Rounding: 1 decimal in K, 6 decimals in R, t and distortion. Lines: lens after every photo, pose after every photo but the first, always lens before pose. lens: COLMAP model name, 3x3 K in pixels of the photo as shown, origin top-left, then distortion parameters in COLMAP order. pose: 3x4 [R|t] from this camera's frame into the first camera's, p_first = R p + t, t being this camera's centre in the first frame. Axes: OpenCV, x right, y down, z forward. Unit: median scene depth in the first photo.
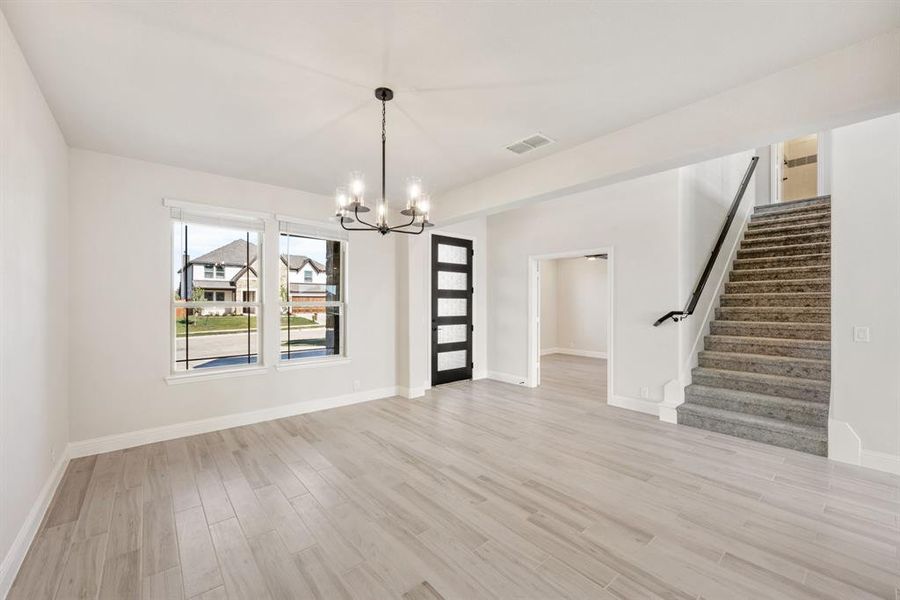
lens RADIAL K [[362.1, 0, 449.1], [0, 362.1, 302.2], [0, 0, 1]] dist [-0.000125, 0.000055]
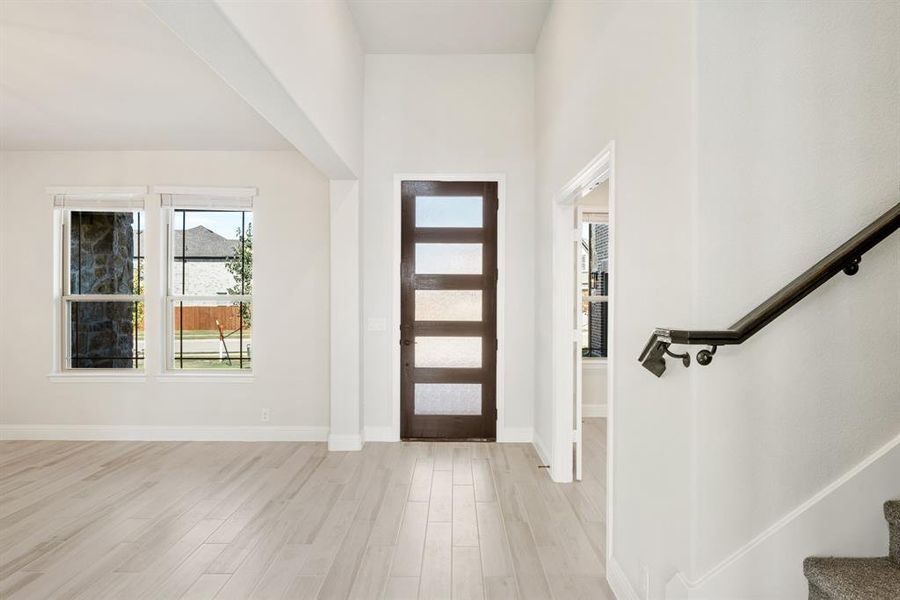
lens RADIAL K [[495.4, 0, 450.0], [0, 495.4, 300.0], [0, 0, 1]] dist [0.003027, 0.000575]
pose [[0.757258, 0.007838, -0.653069, 0.693510], [-0.004457, 0.999967, 0.006833, -0.000142], [0.653101, -0.002264, 0.757267, 0.561001]]
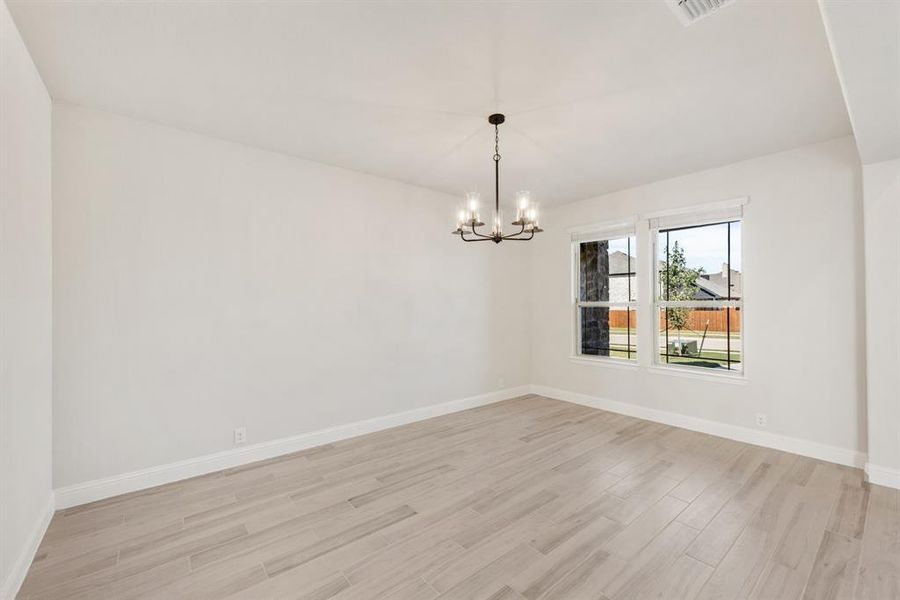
lens RADIAL K [[368.9, 0, 450.0], [0, 368.9, 300.0], [0, 0, 1]] dist [-0.000161, 0.000074]
pose [[-0.017768, -0.008418, -0.999807, 0.511645], [0.005229, 0.999950, -0.008512, 0.000606], [0.999828, -0.005380, -0.017724, 0.455958]]
